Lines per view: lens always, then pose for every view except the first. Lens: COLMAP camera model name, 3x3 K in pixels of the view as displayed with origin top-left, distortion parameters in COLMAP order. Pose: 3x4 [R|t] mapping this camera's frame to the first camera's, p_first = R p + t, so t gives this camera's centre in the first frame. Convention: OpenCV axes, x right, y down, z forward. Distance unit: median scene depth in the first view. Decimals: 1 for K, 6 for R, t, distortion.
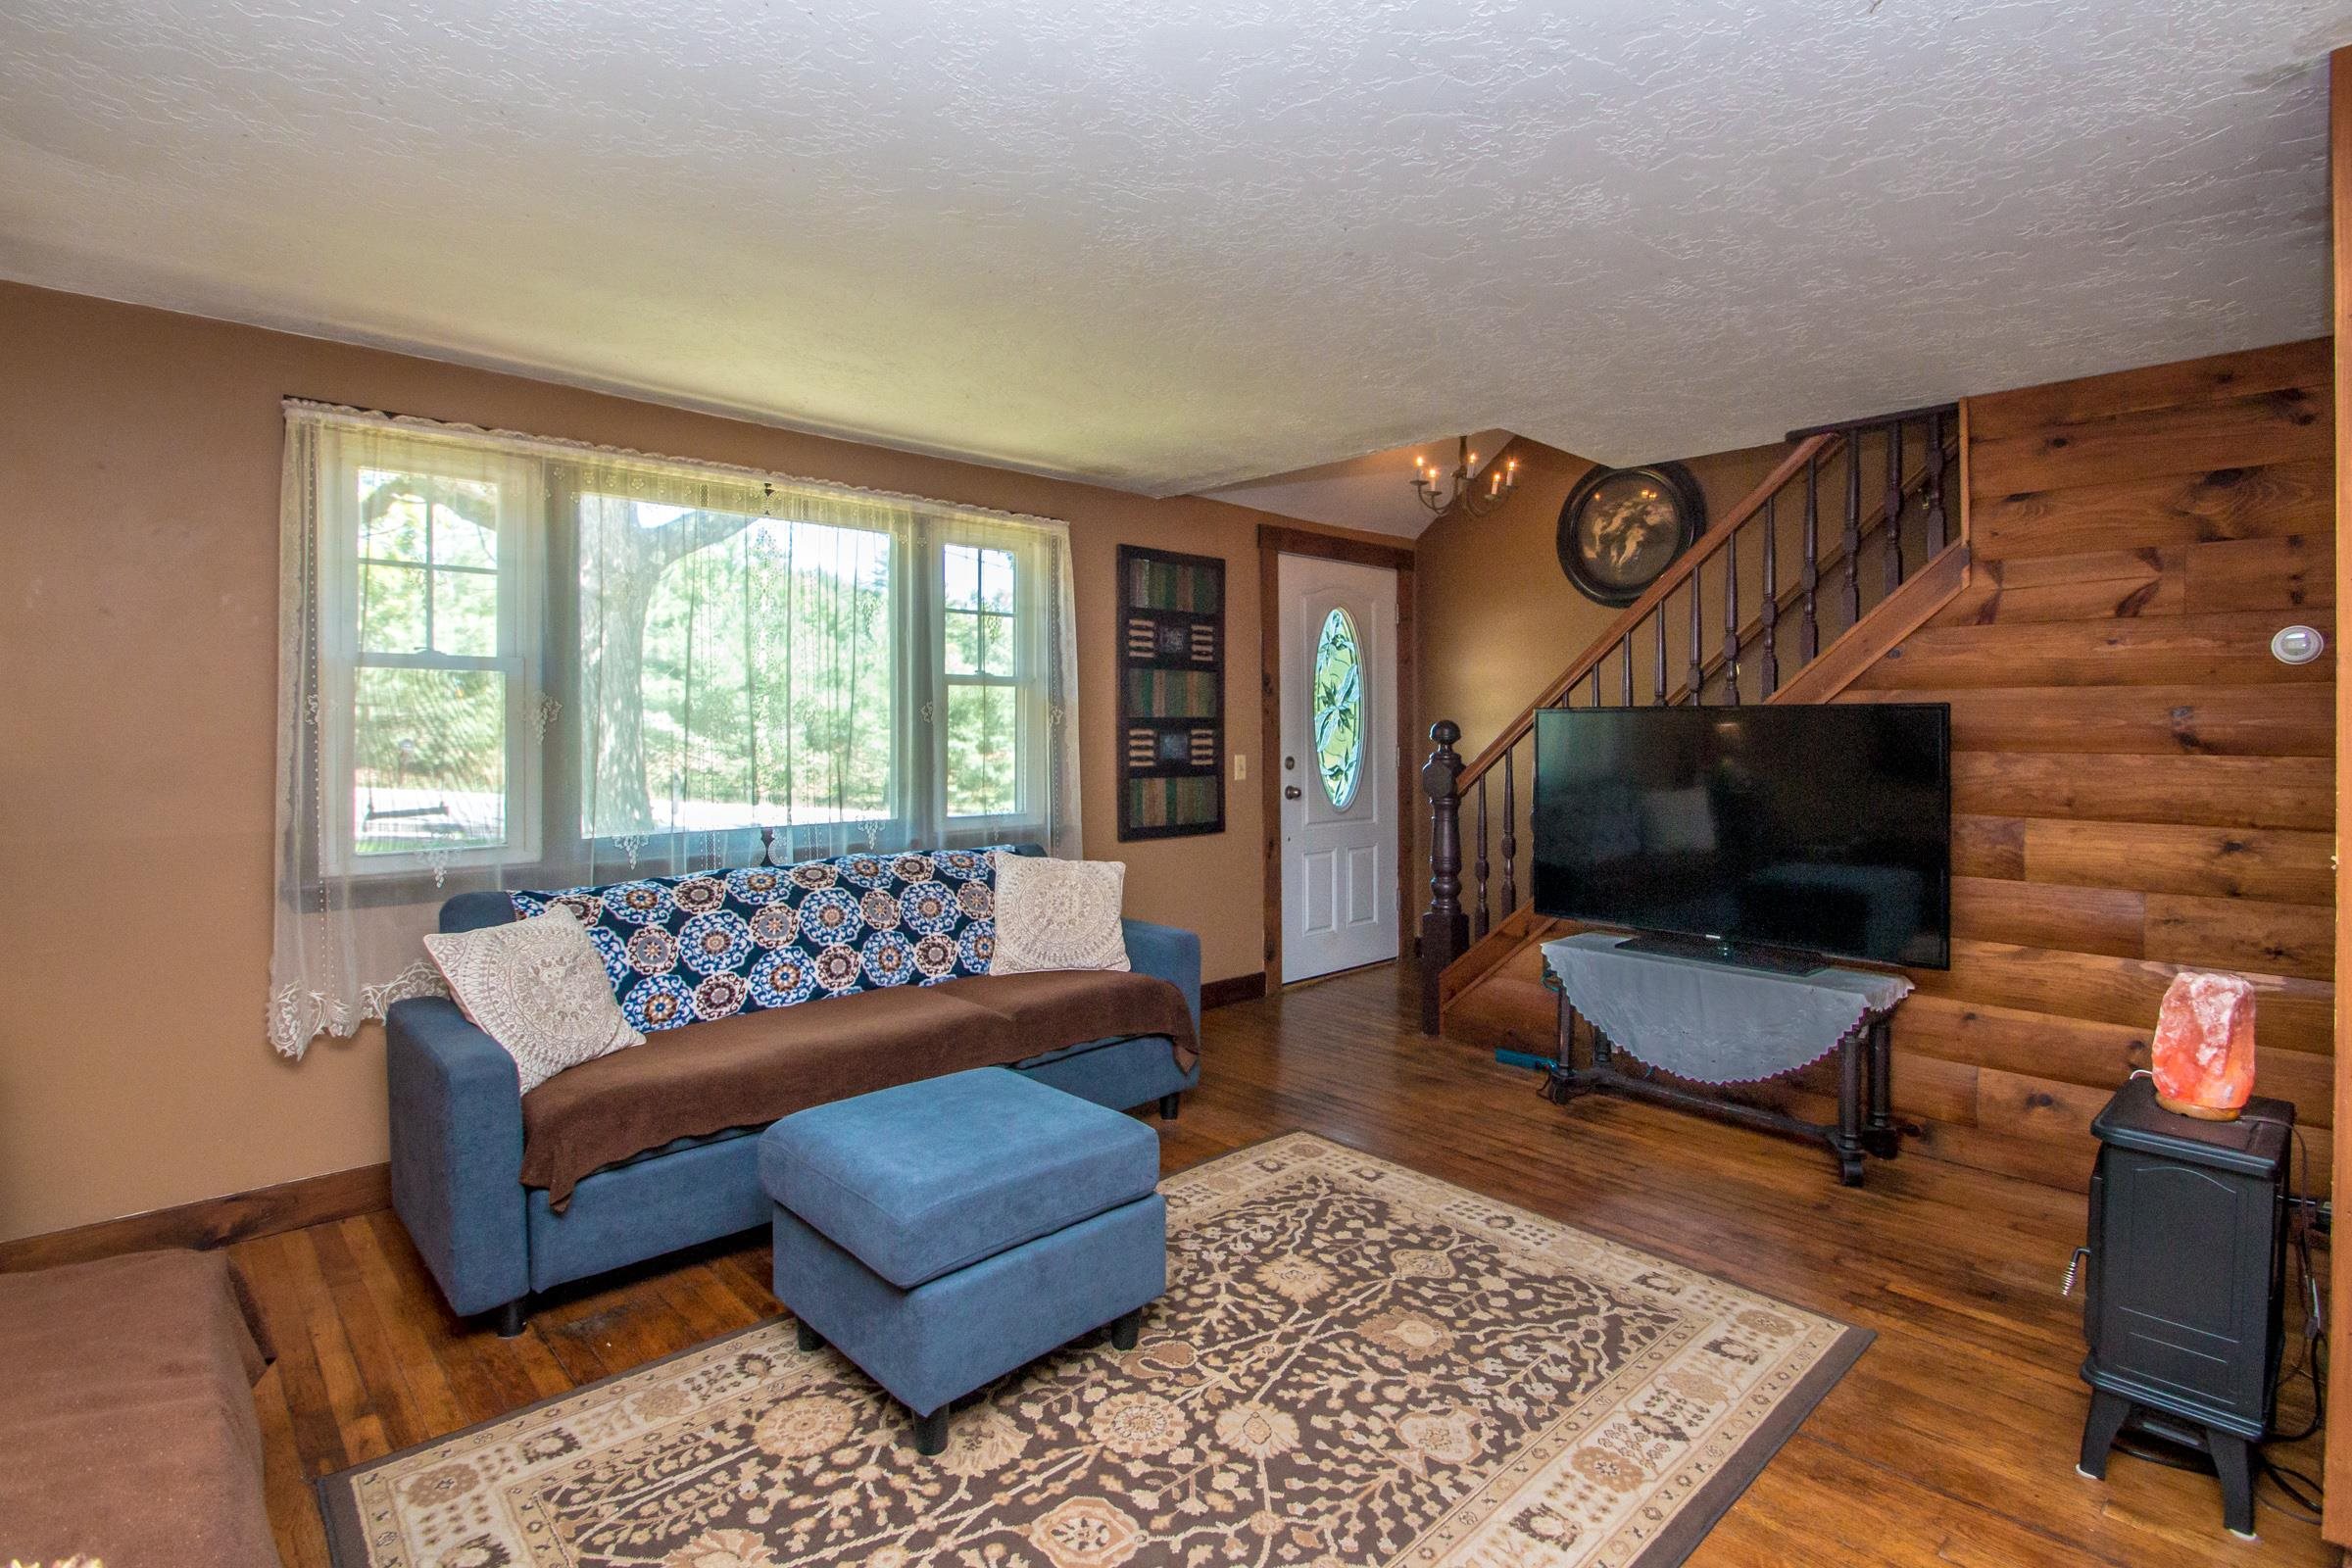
lens RADIAL K [[1150.0, 0, 1184.1], [0, 1150.0, 745.3], [0, 0, 1]] dist [0.000608, -0.012004]
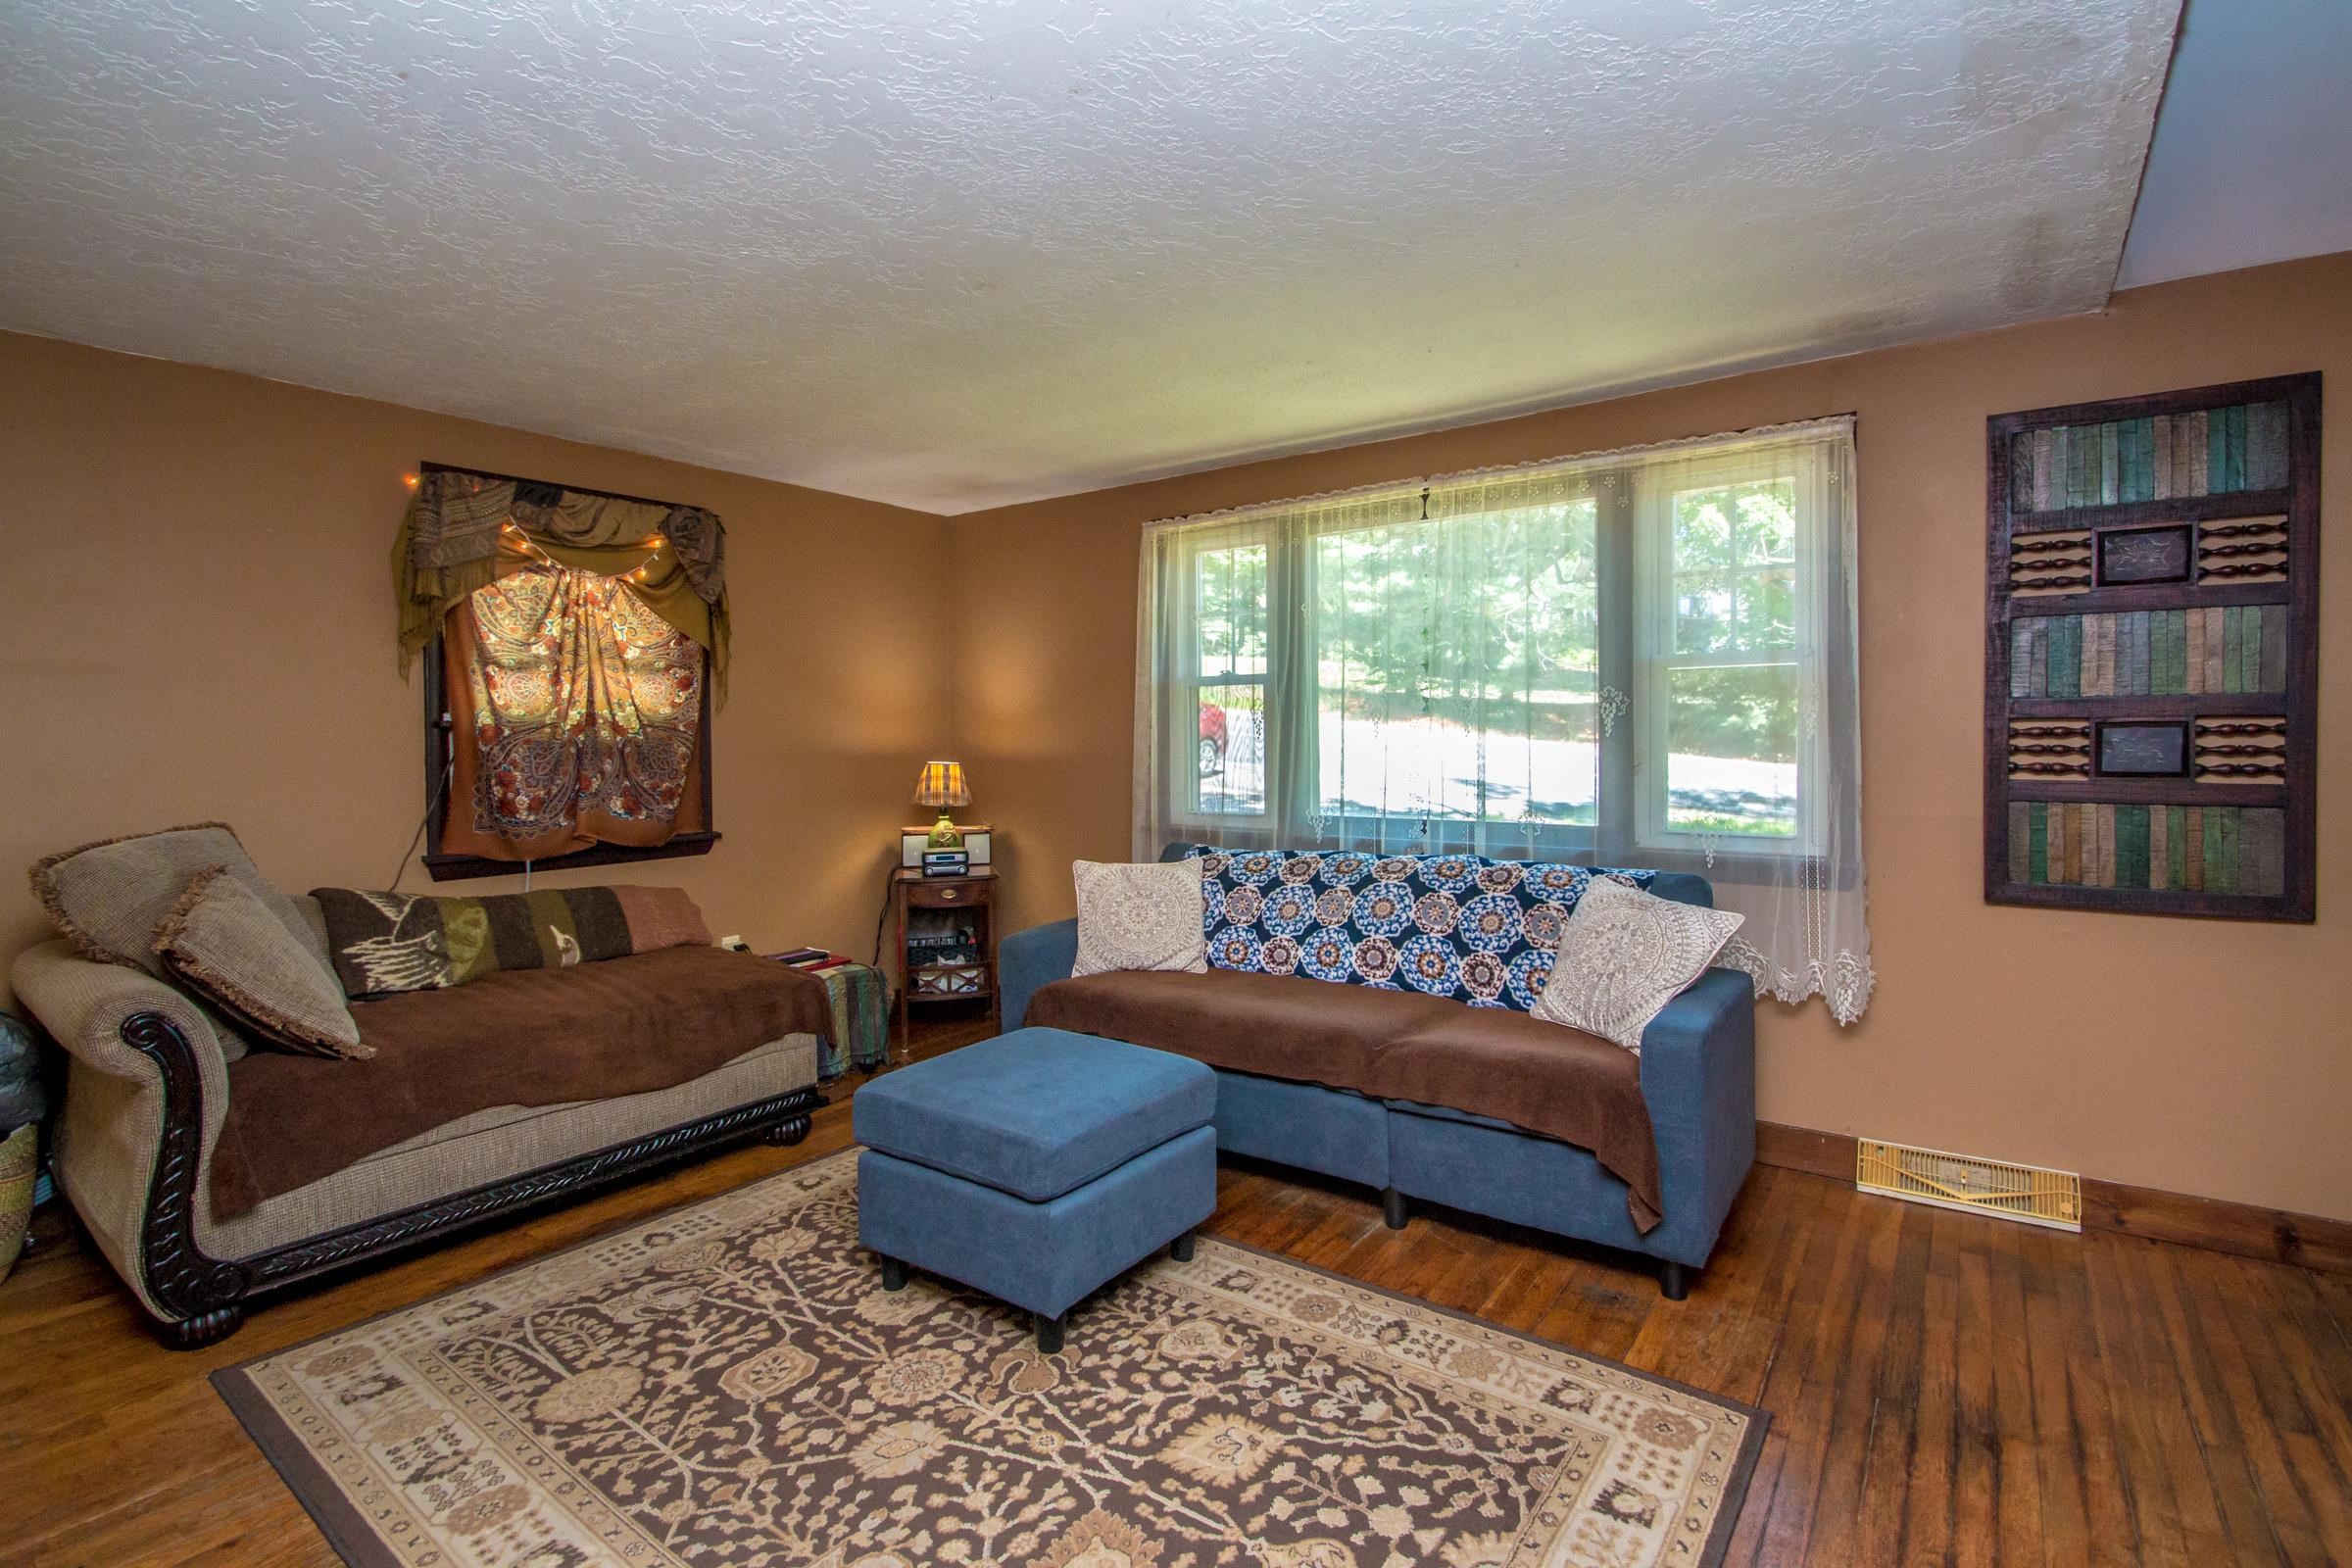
lens RADIAL K [[1075.4, 0, 1178.6], [0, 1075.4, 761.4], [0, 0, 1]] dist [0.014474, -0.025481]
pose [[0.174124, 0.019967, -0.984521, 0.786845], [-0.006751, 0.999795, 0.019082, 0.001440], [0.984701, 0.003324, 0.174223, 0.860346]]
